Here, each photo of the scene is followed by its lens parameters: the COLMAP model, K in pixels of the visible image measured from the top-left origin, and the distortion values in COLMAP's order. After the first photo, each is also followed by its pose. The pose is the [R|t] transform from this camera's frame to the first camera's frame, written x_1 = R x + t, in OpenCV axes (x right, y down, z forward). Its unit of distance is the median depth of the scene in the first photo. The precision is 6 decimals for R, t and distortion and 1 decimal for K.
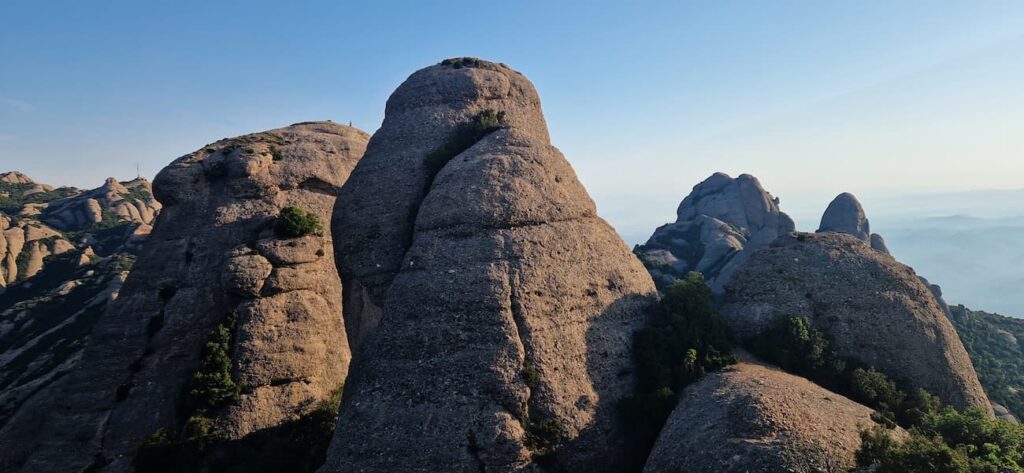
lens RADIAL K [[698.4, 0, 512.0], [0, 698.4, 236.5], [0, 0, 1]] dist [0.141452, -0.125910]
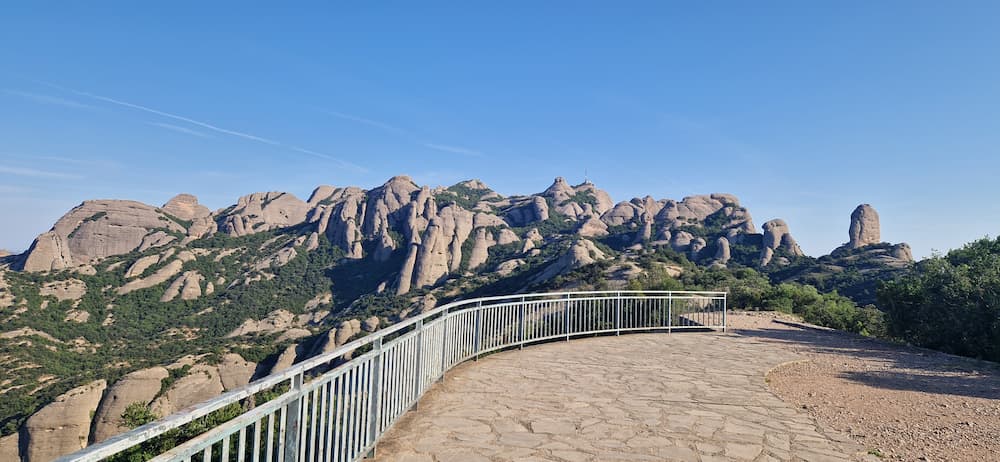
lens RADIAL K [[682.1, 0, 500.0], [0, 682.1, 231.0], [0, 0, 1]] dist [0.141452, -0.125910]
pose [[0.838178, 0.036563, -0.544170, -1.093072], [-0.092140, 0.992902, -0.075209, 0.368673], [0.537558, 0.113178, 0.835597, 1.832301]]
